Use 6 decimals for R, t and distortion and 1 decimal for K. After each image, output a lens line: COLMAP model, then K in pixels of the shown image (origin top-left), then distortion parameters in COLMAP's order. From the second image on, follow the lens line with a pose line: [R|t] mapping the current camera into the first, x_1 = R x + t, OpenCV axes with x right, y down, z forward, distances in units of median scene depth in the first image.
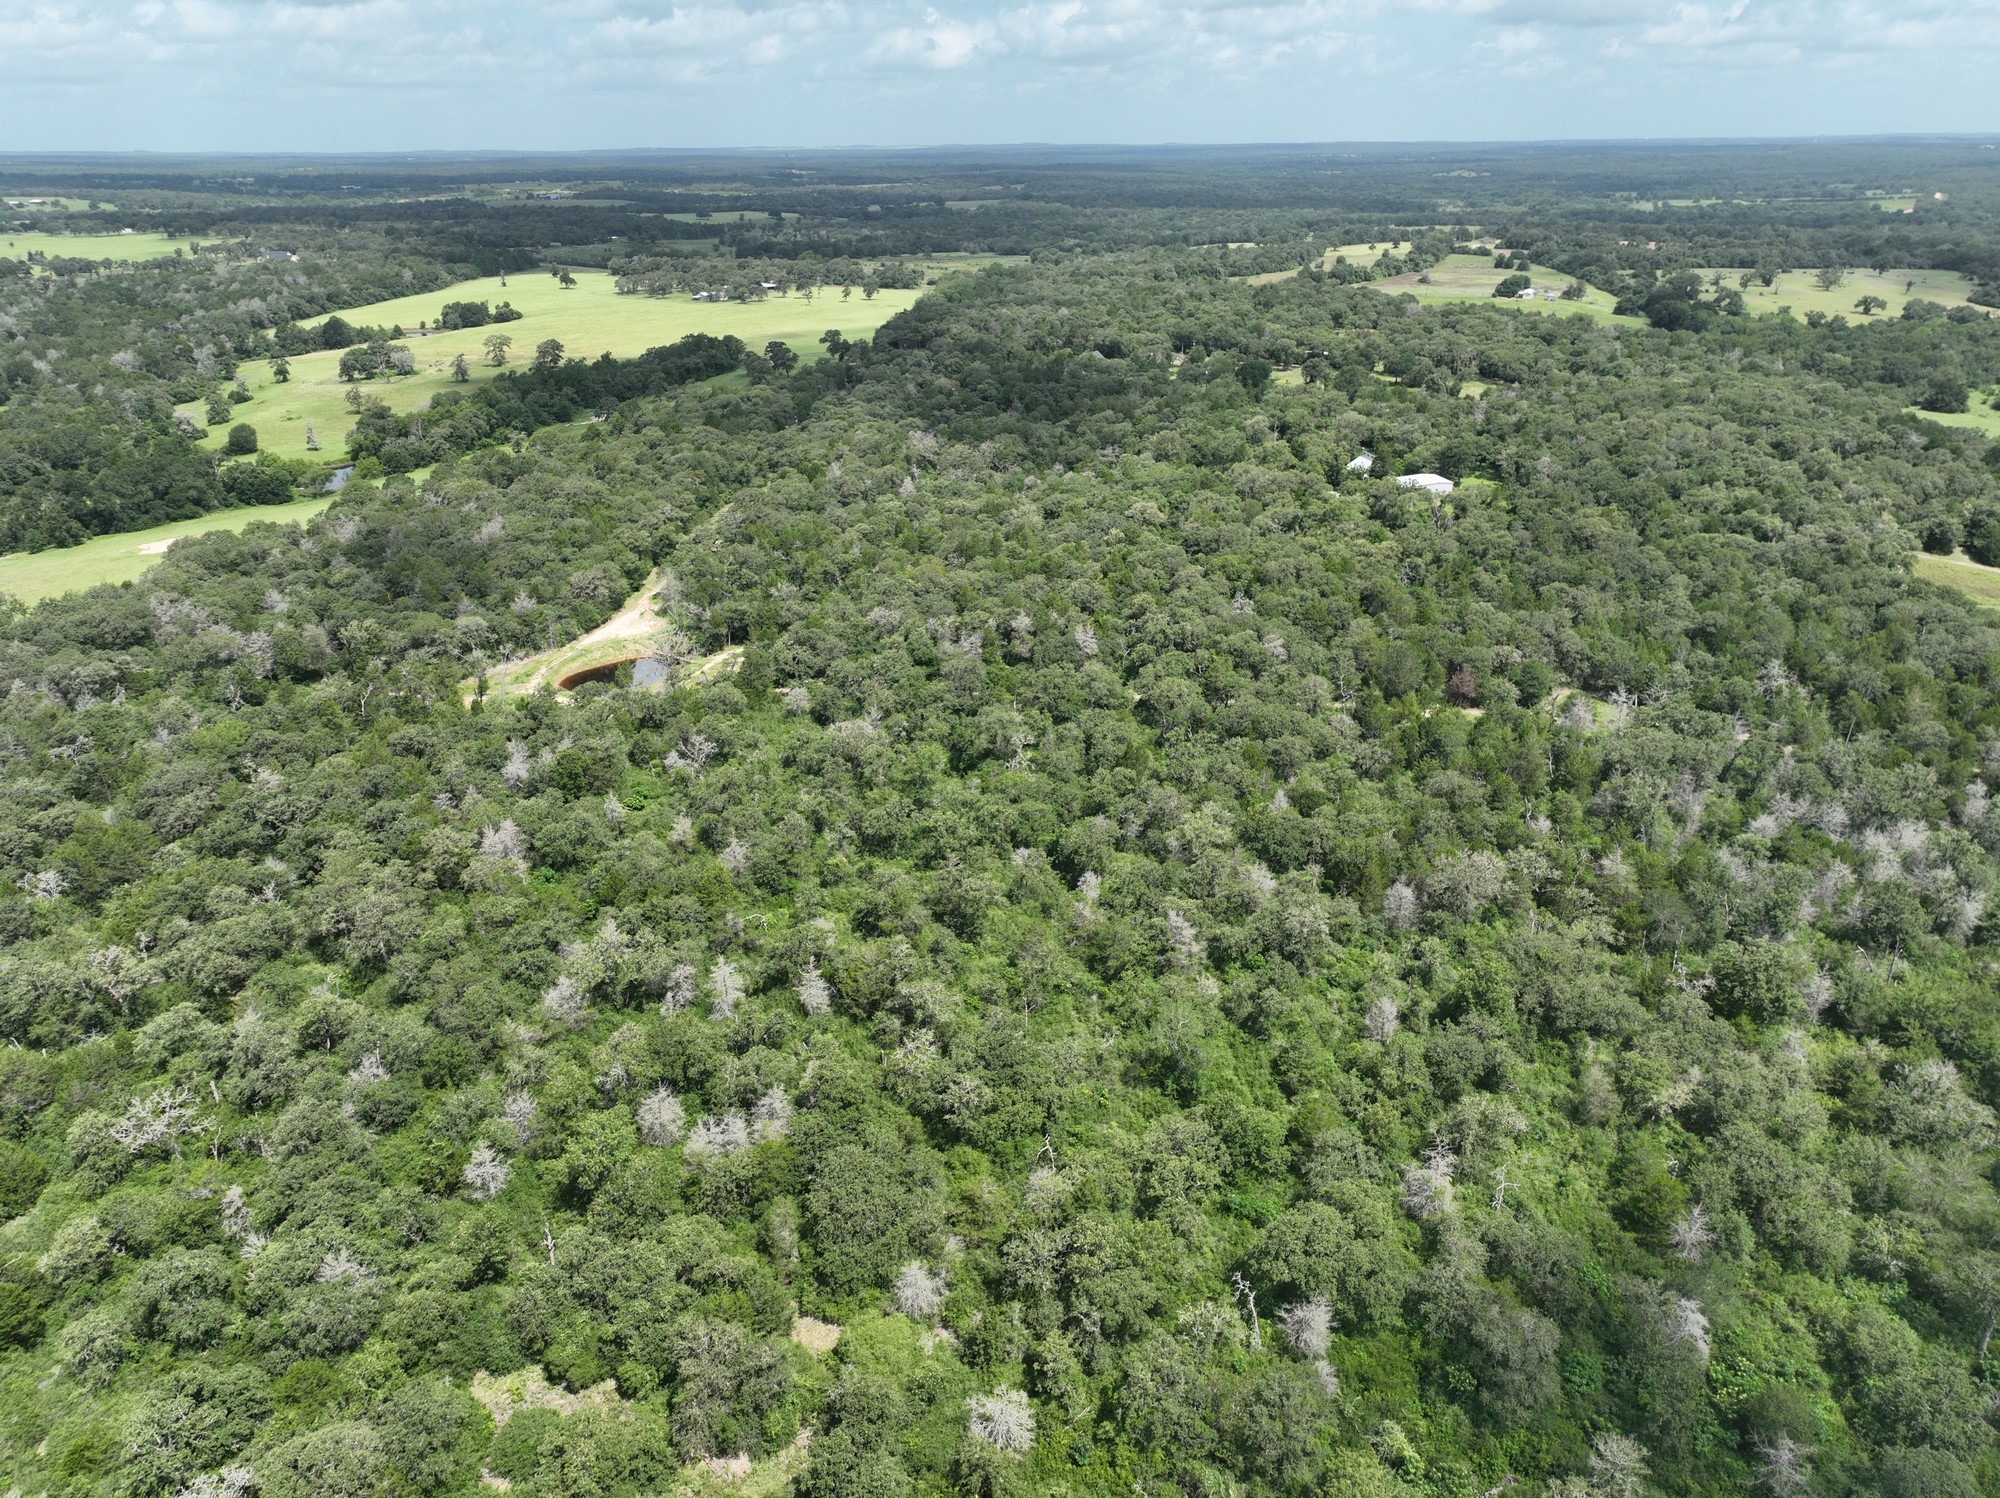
lens RADIAL K [[1409.4, 0, 1001.8], [0, 1409.4, 750.2], [0, 0, 1]] dist [-0.005270, 0.024522]
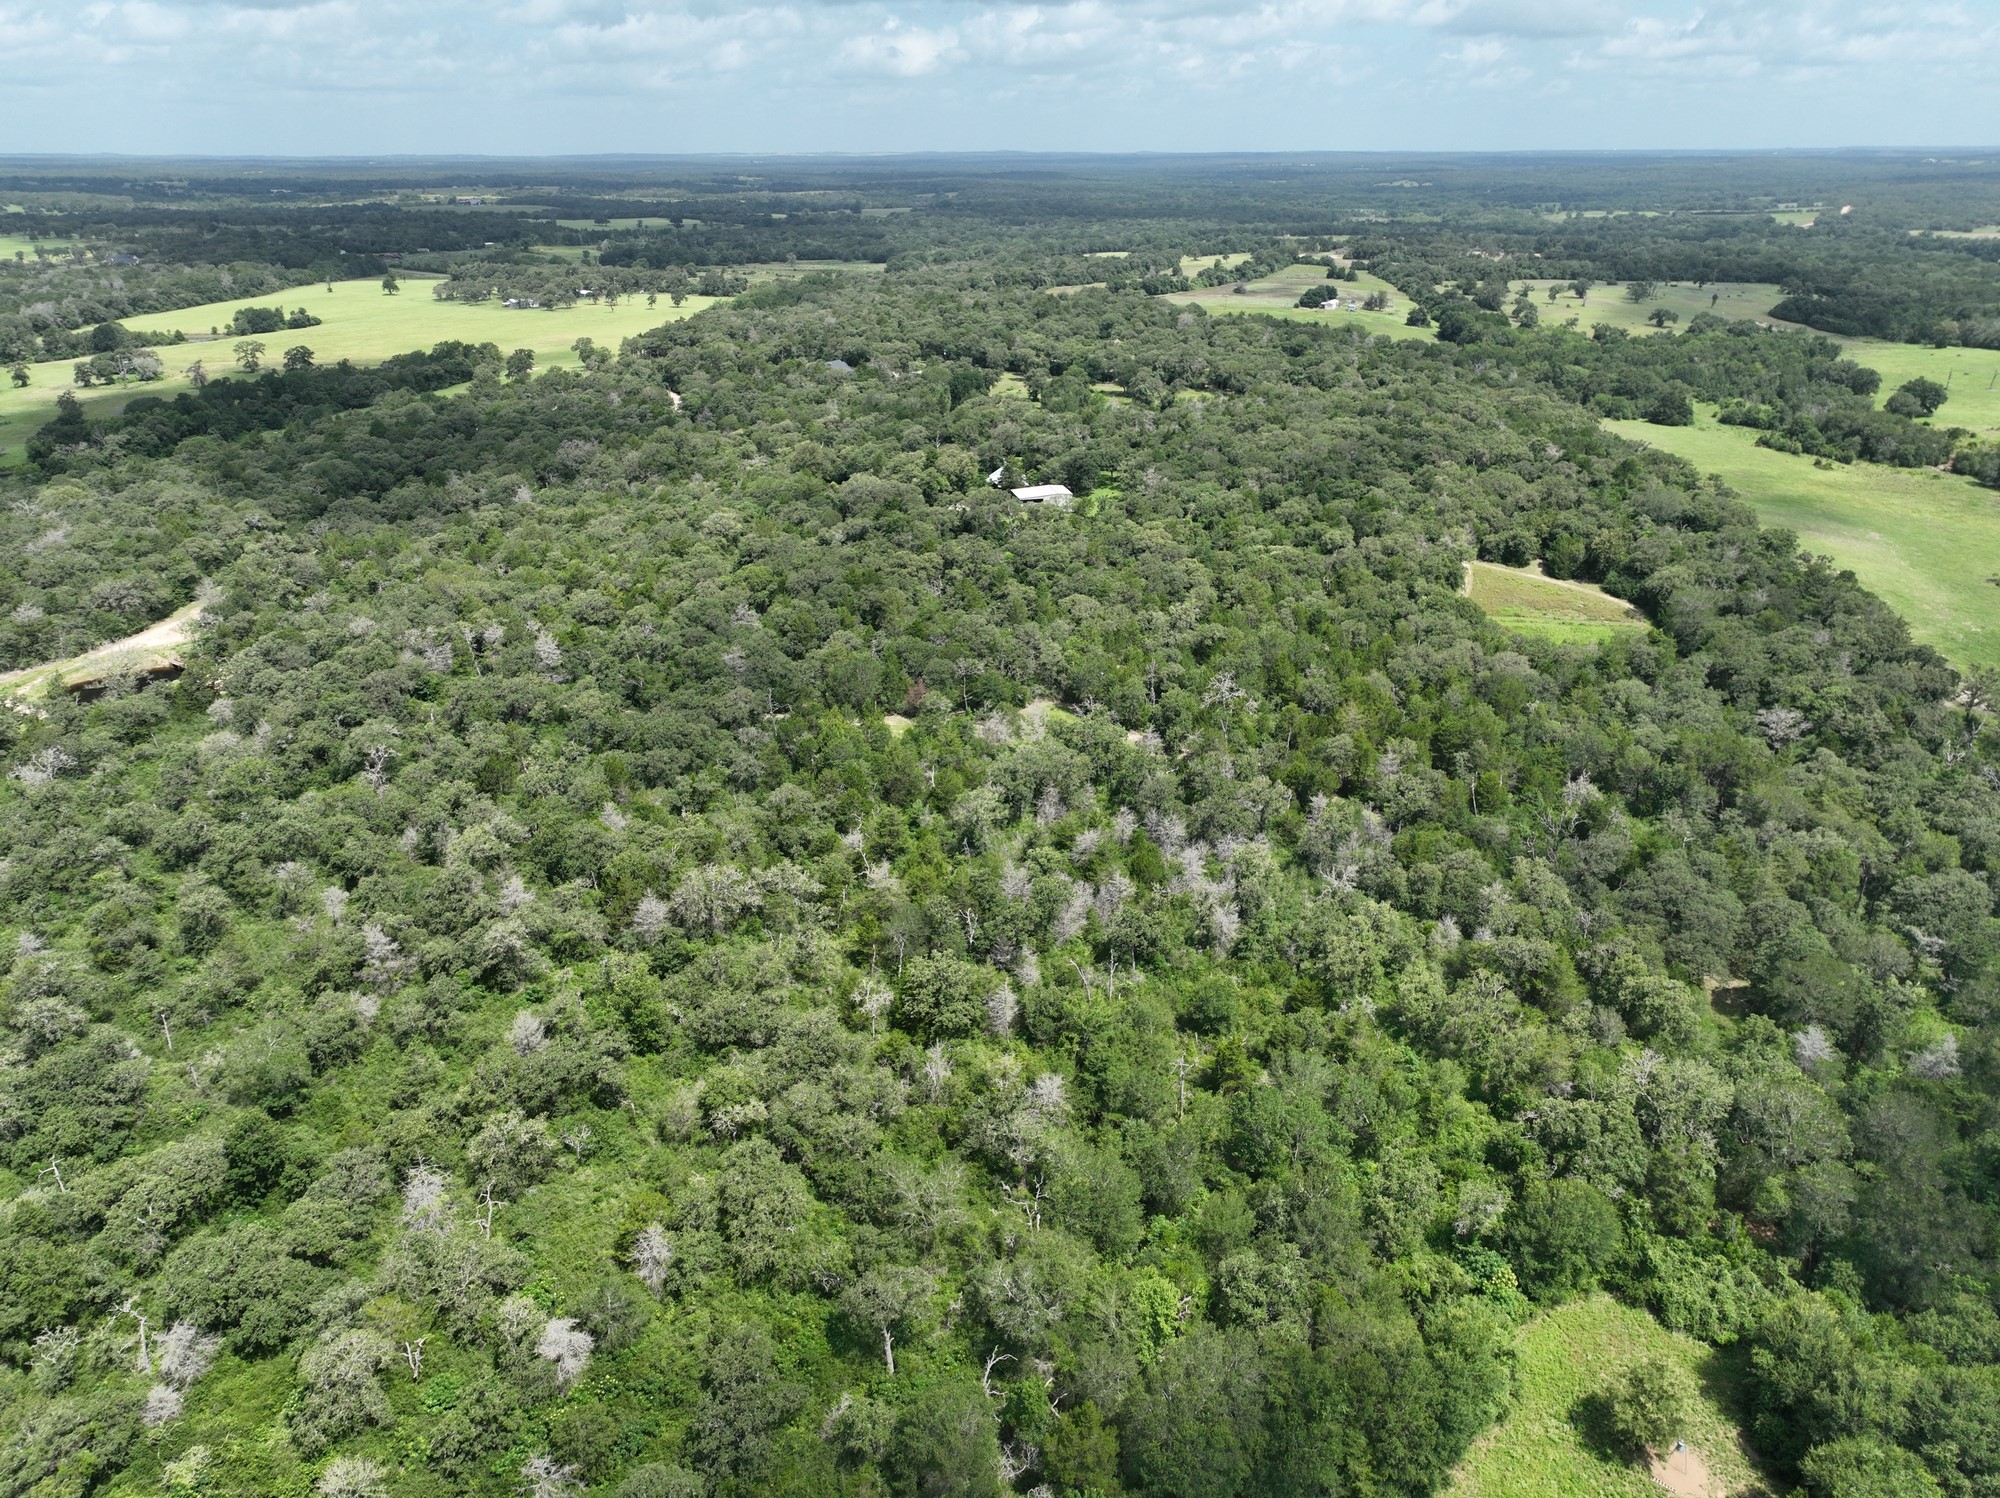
lens RADIAL K [[1409.4, 0, 1002.7], [0, 1409.4, 752.2], [0, 0, 1]] dist [-0.005270, 0.024522]
pose [[0.999941, 0.000803, 0.010859, 0.097237], [-0.000767, 0.999994, -0.003318, -0.001029], [-0.010862, 0.003309, 0.999936, -0.000163]]
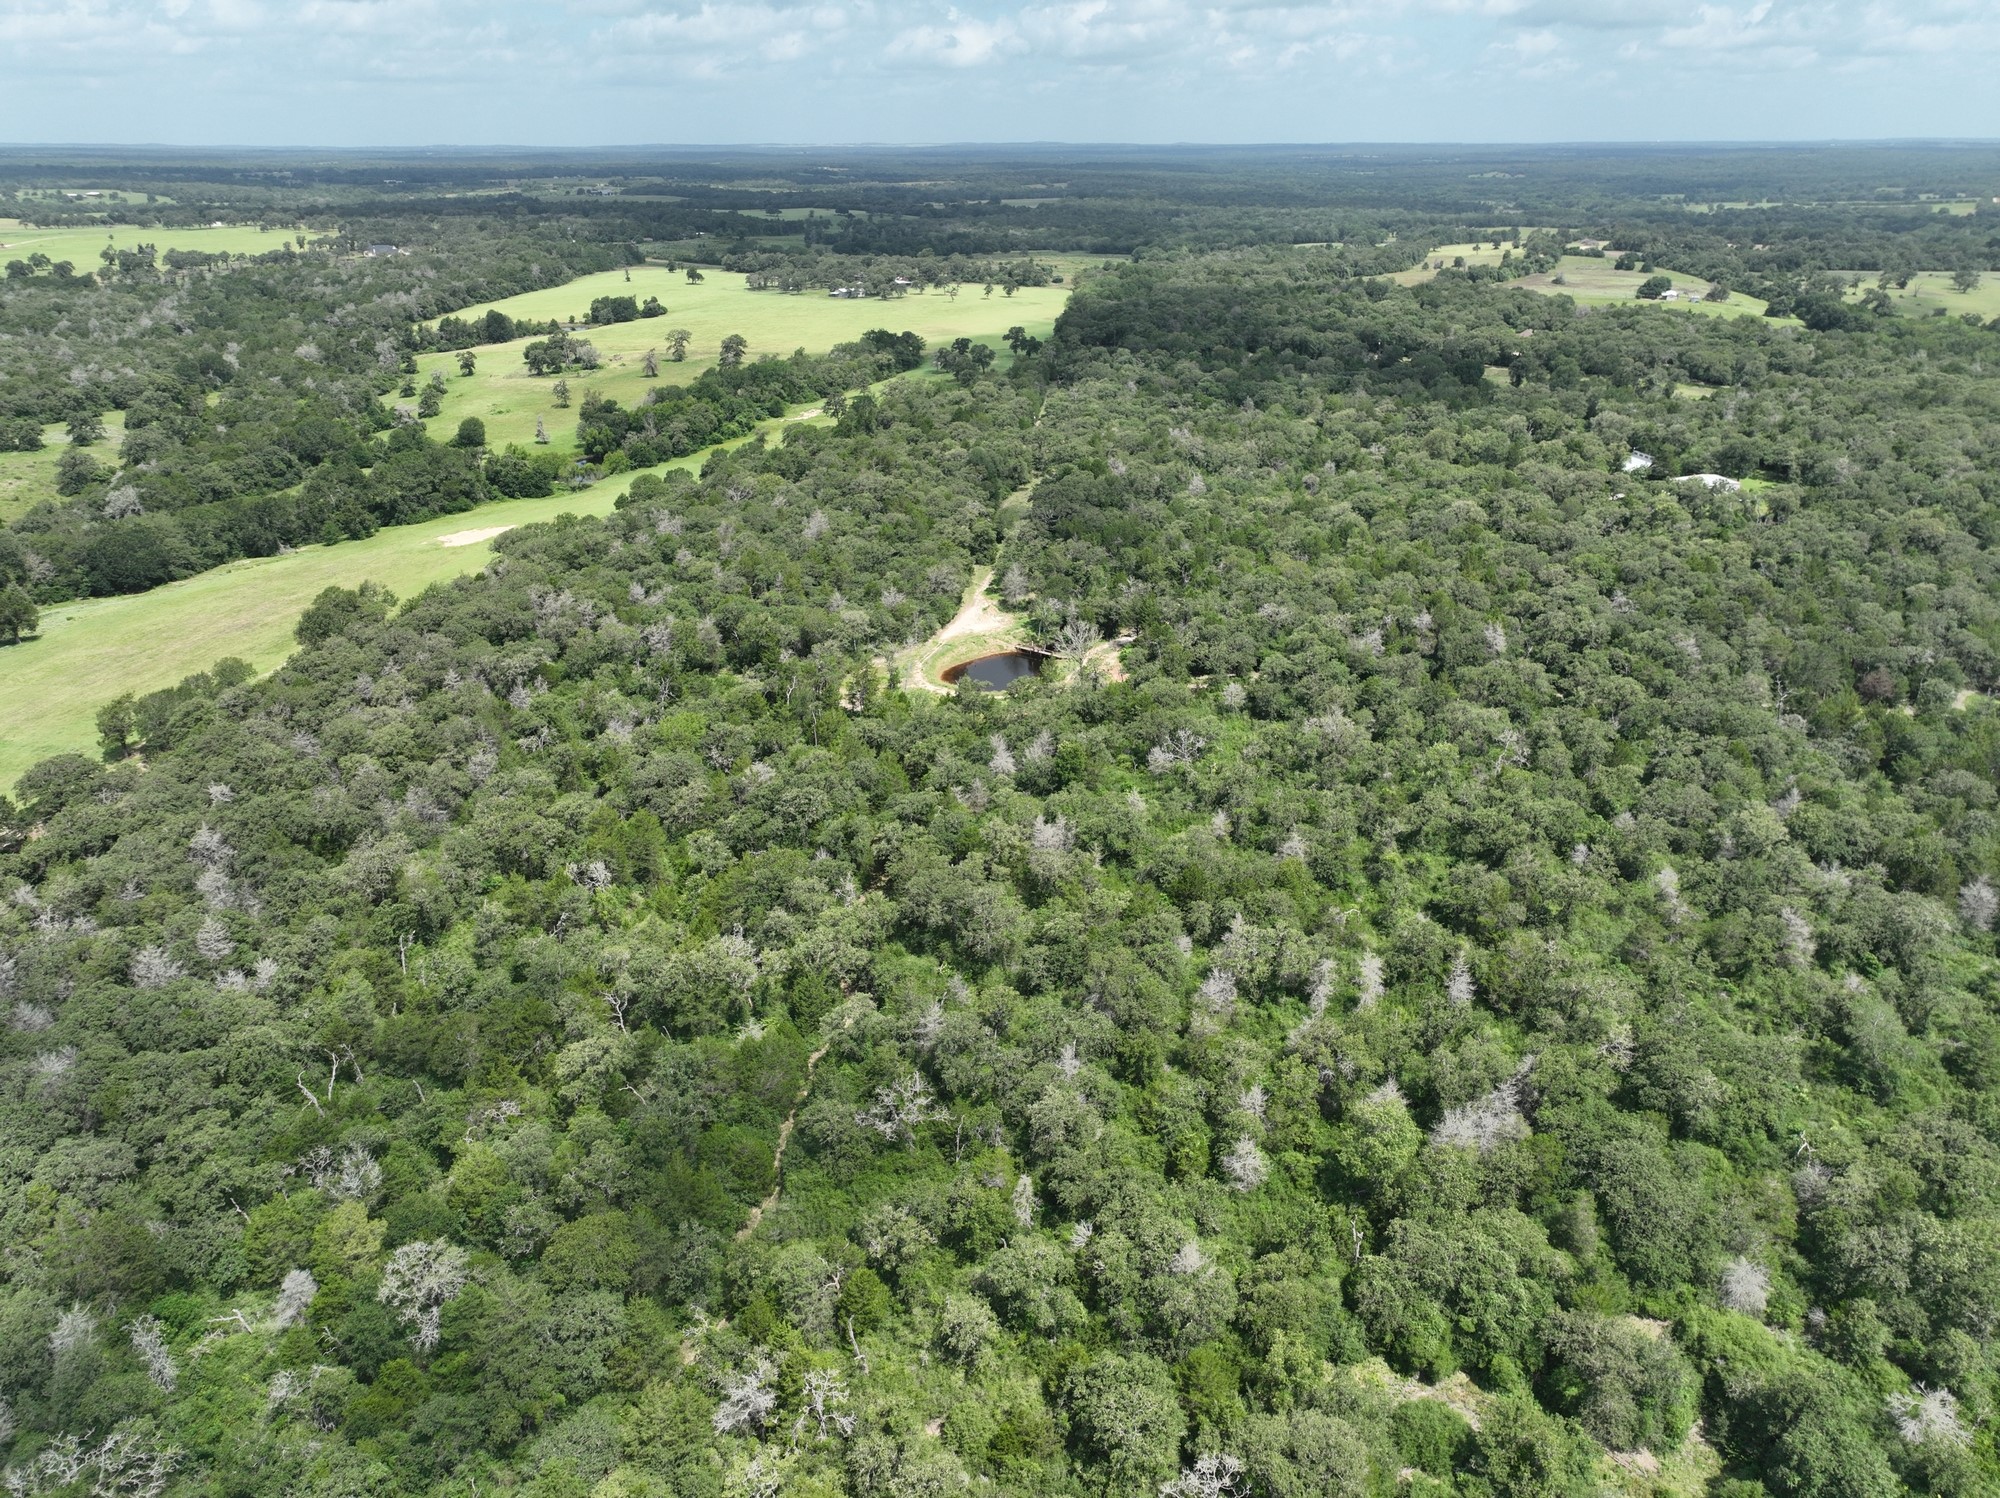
lens RADIAL K [[1409.4, 0, 1000.6], [0, 1409.4, 747.9], [0, 0, 1]] dist [-0.005270, 0.024522]
pose [[0.999979, 0.006469, 0.000649, -0.076072], [-0.006468, 0.999979, -0.000472, 0.000731], [-0.000652, 0.000468, 1.000000, -0.000156]]
